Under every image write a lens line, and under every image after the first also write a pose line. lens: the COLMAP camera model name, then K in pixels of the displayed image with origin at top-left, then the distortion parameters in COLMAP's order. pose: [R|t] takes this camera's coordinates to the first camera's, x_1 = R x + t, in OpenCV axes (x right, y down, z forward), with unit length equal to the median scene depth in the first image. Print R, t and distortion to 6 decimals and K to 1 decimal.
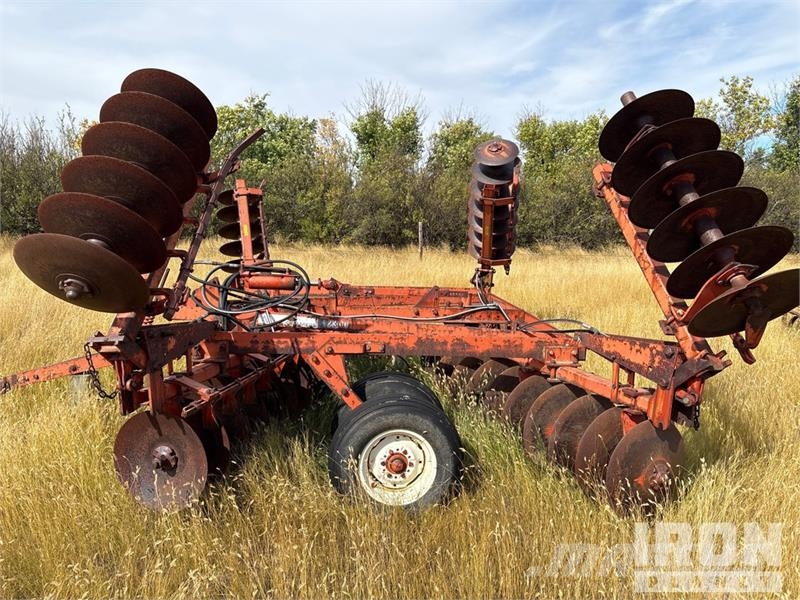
lens RADIAL K [[596.2, 0, 400.0], [0, 596.2, 300.0], [0, 0, 1]] dist [0.007782, 0.005202]
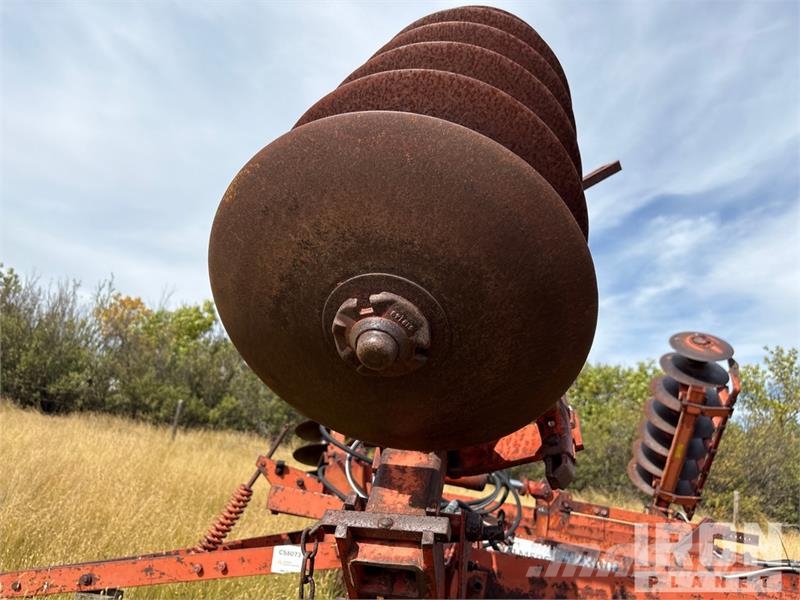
lens RADIAL K [[596.2, 0, 400.0], [0, 596.2, 300.0], [0, 0, 1]] dist [0.007782, 0.005202]
pose [[0.990011, 0.140087, -0.015937, -0.362330], [-0.135969, 0.918732, -0.370734, 0.054099], [-0.037294, 0.369197, 0.928602, 0.480700]]
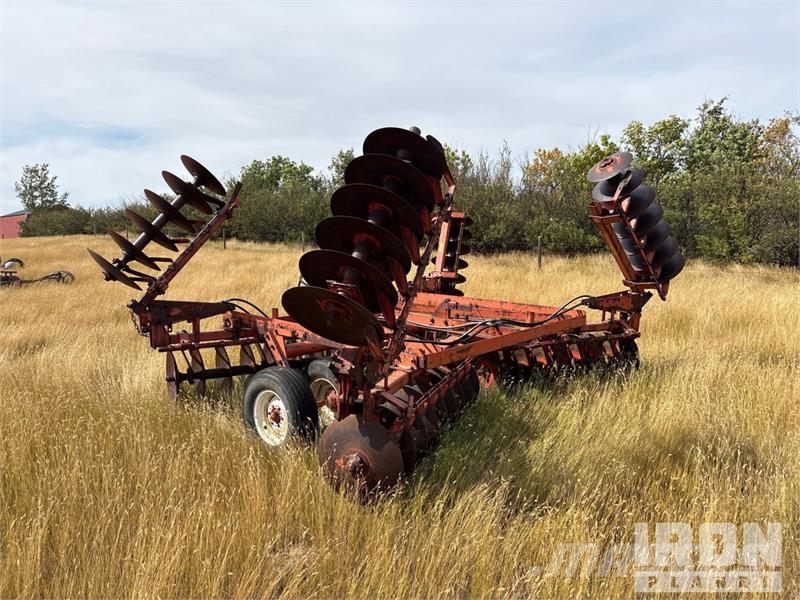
lens RADIAL K [[596.2, 0, 400.0], [0, 596.2, 300.0], [0, 0, 1]] dist [0.007782, 0.005202]
pose [[0.682563, 0.078522, -0.726596, 1.079939], [-0.095270, 0.995288, 0.018064, -0.042784], [0.724590, 0.056893, 0.686828, 0.218046]]
